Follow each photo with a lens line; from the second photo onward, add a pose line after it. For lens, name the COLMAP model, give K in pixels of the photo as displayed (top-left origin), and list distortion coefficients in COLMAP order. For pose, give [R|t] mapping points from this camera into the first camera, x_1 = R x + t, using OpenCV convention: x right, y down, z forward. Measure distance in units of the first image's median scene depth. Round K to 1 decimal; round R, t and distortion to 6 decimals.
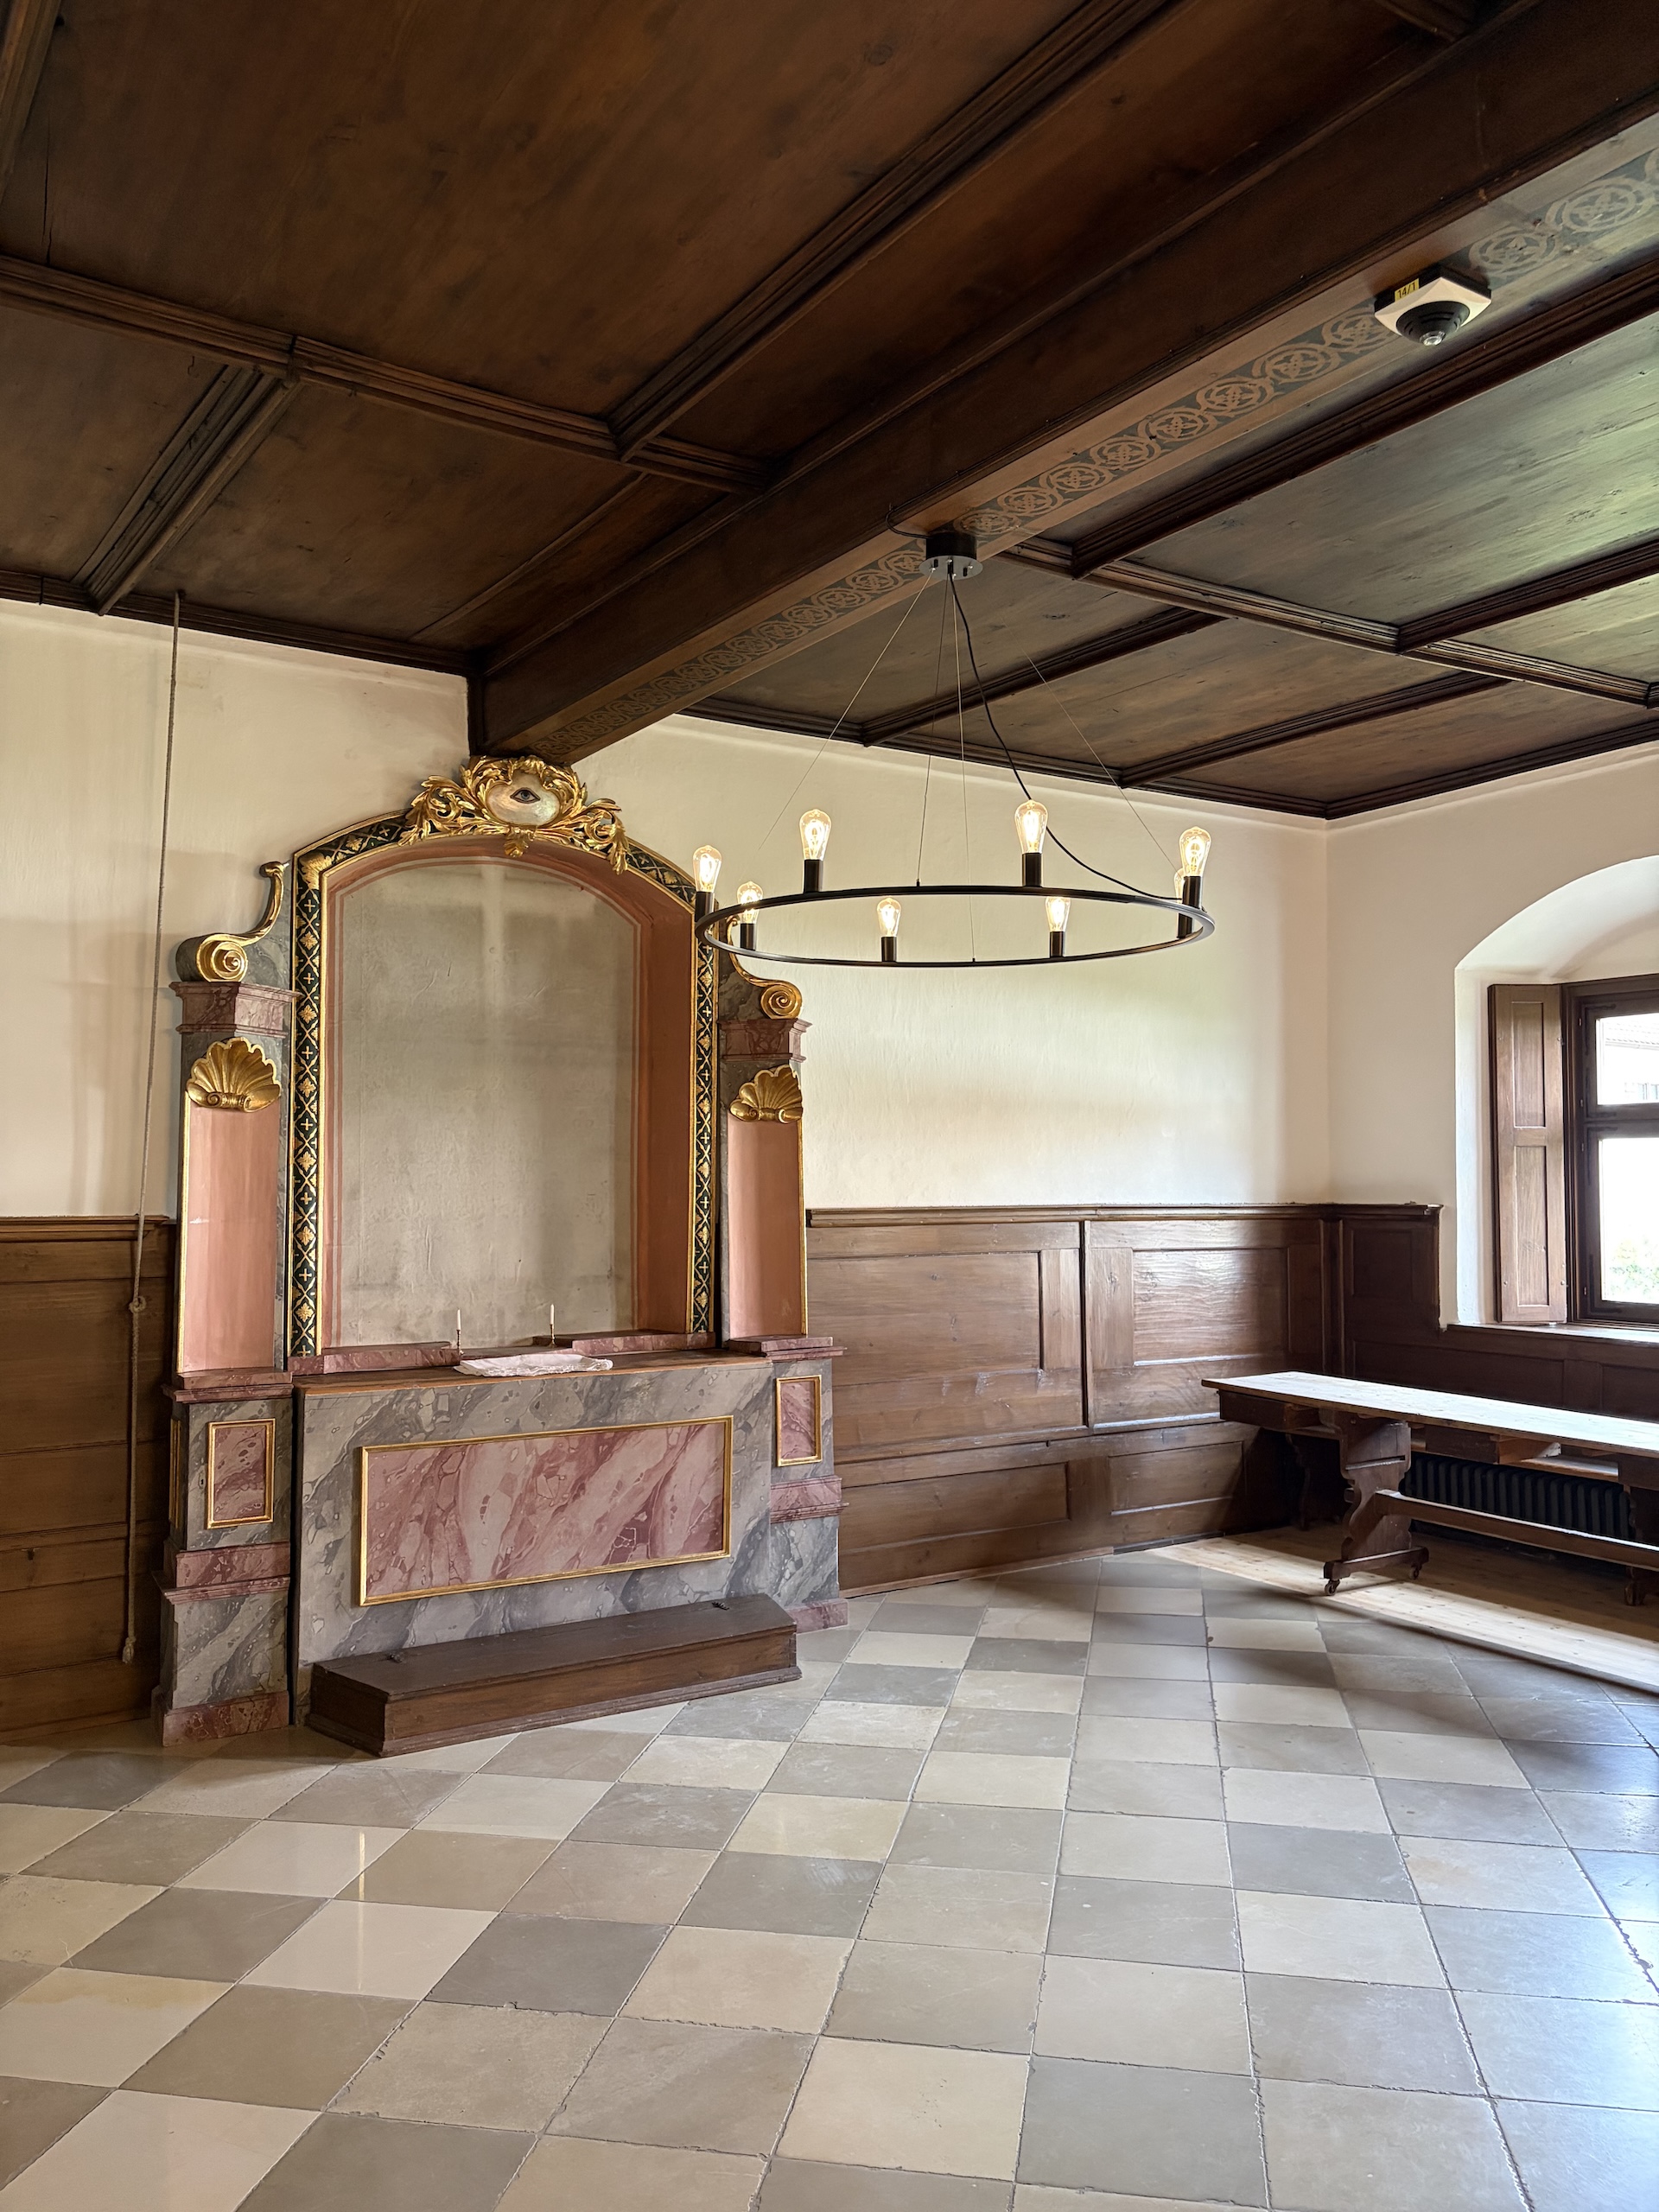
lens RADIAL K [[1682.7, 0, 827.1], [0, 1682.7, 1114.6], [0, 0, 1]] dist [0.007348, -0.000273]
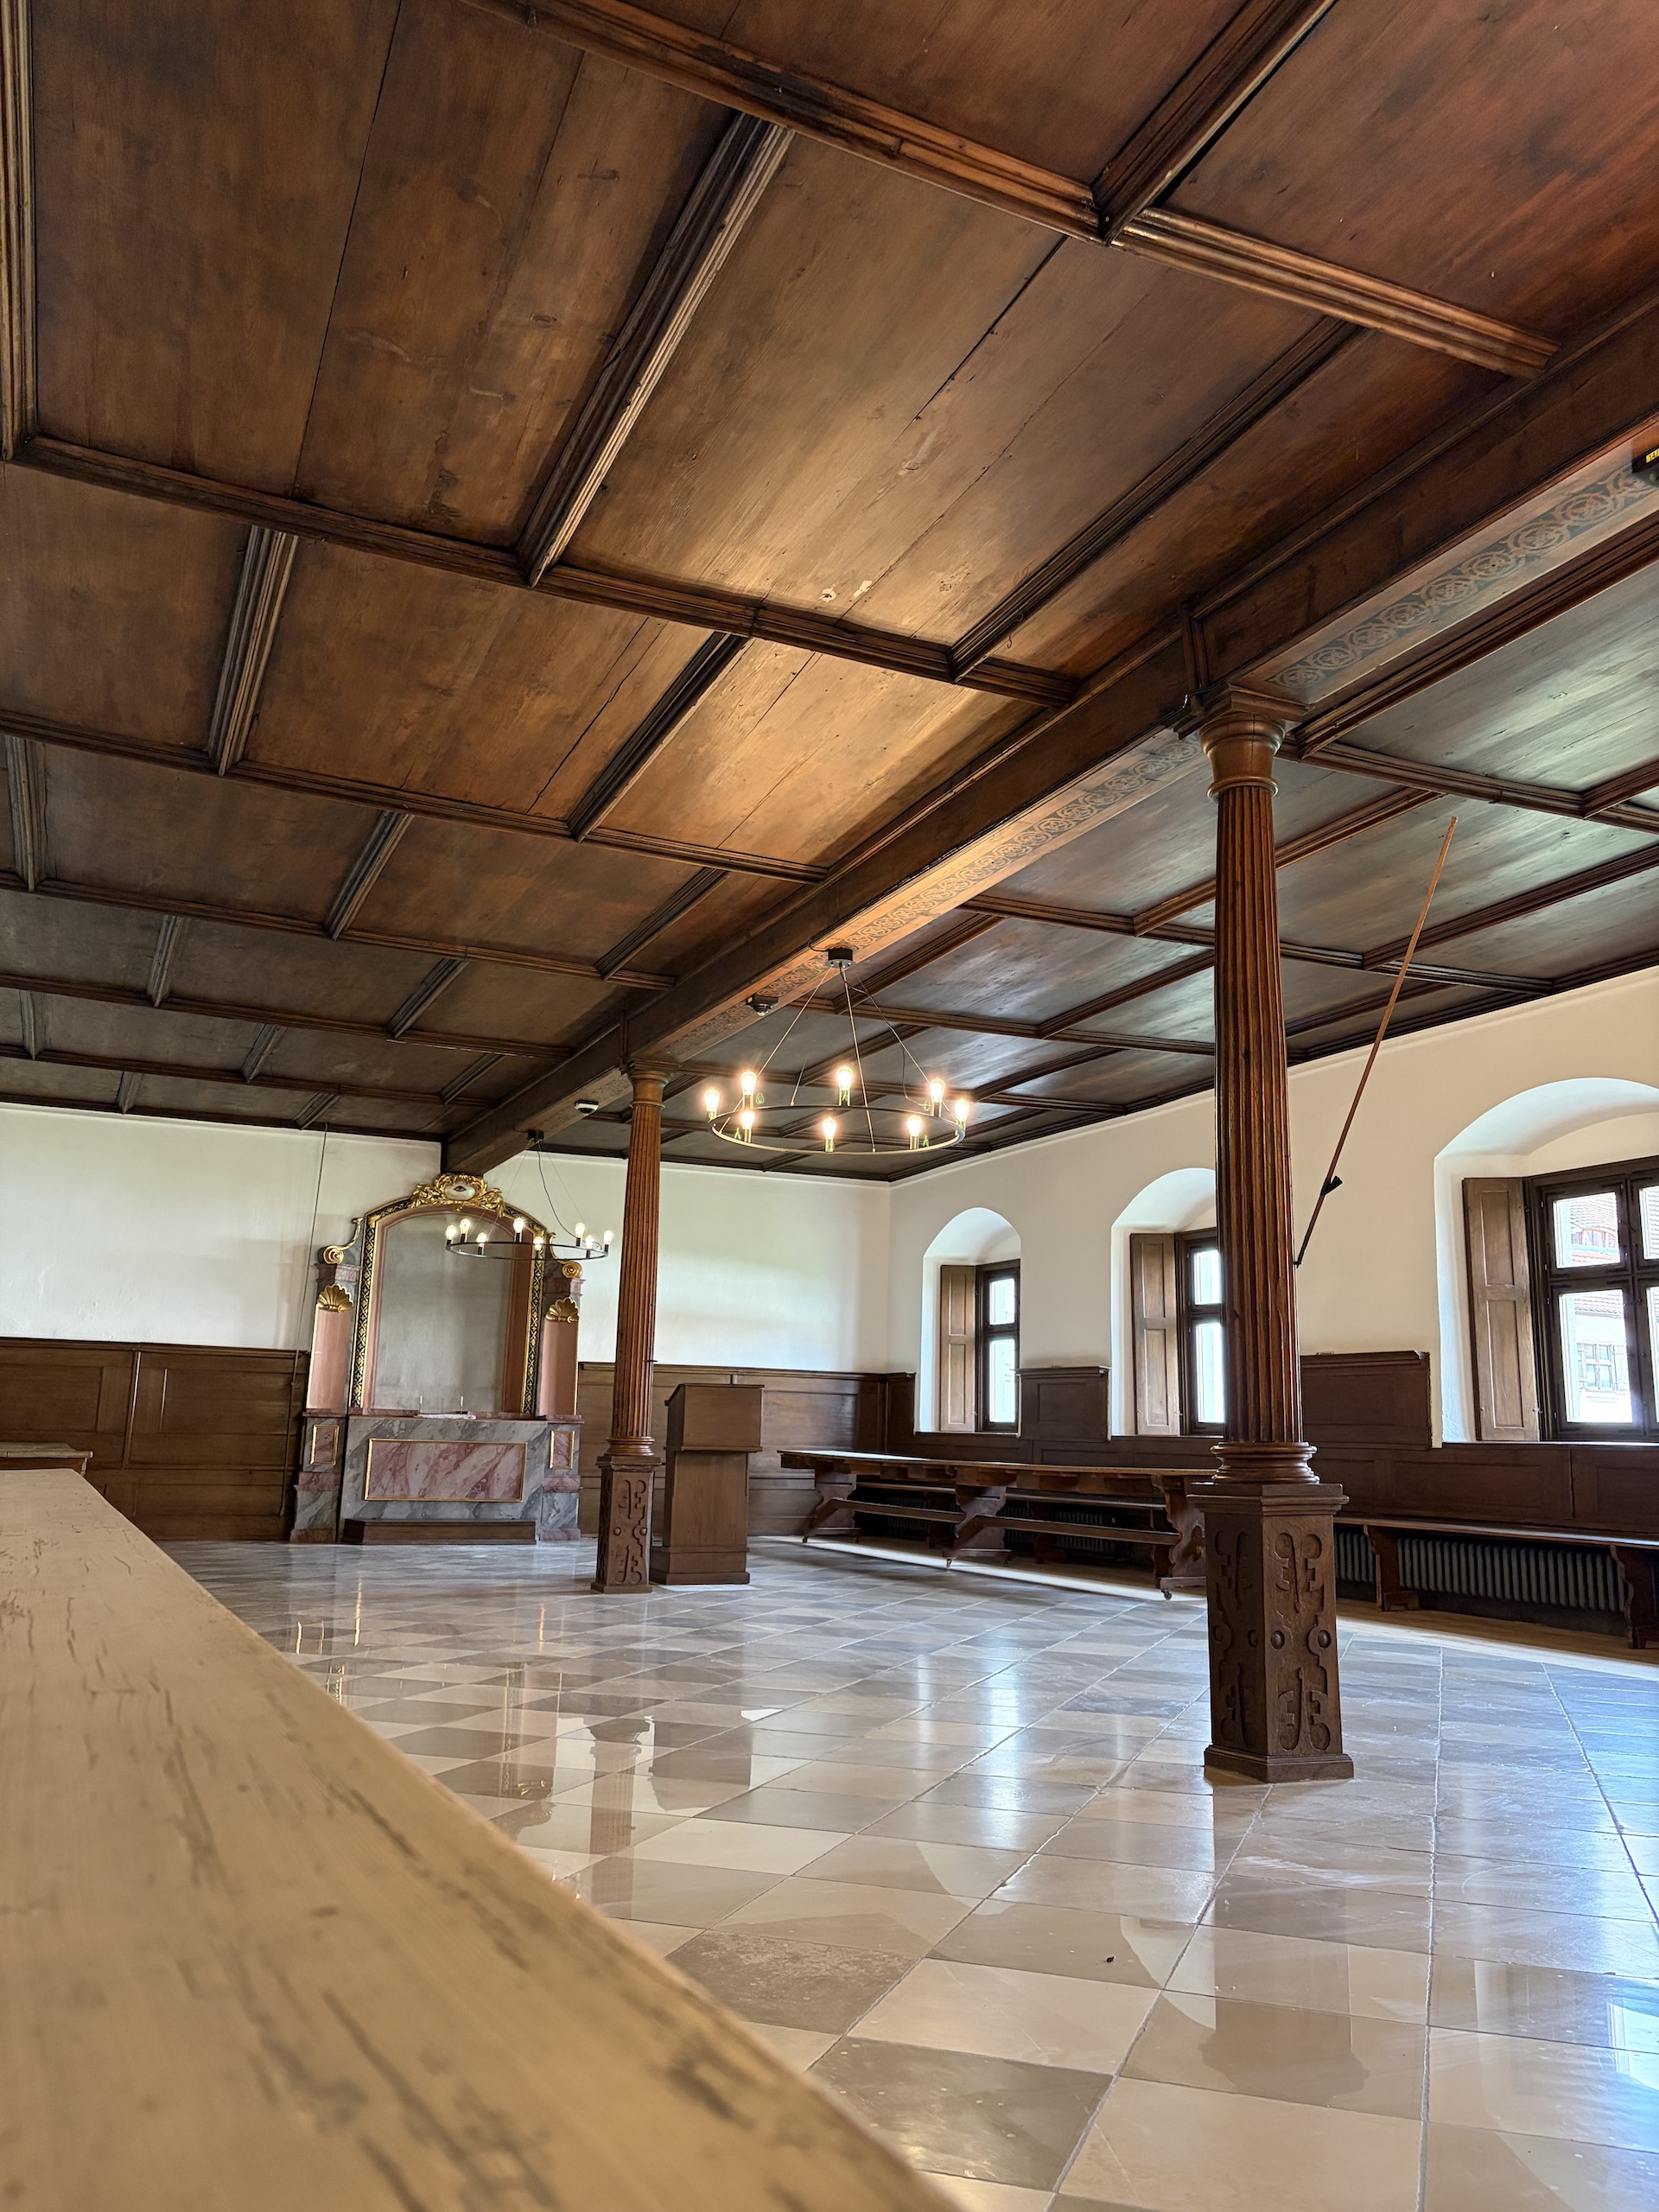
lens RADIAL K [[1682.7, 0, 831.2], [0, 1682.7, 1095.0], [0, 0, 1]] dist [0.007348, -0.000273]
pose [[0.987449, -0.003578, -0.157898, 0.806720], [-0.021274, 0.987619, -0.155423, 0.053804], [0.156499, 0.156832, 0.975147, -1.459641]]
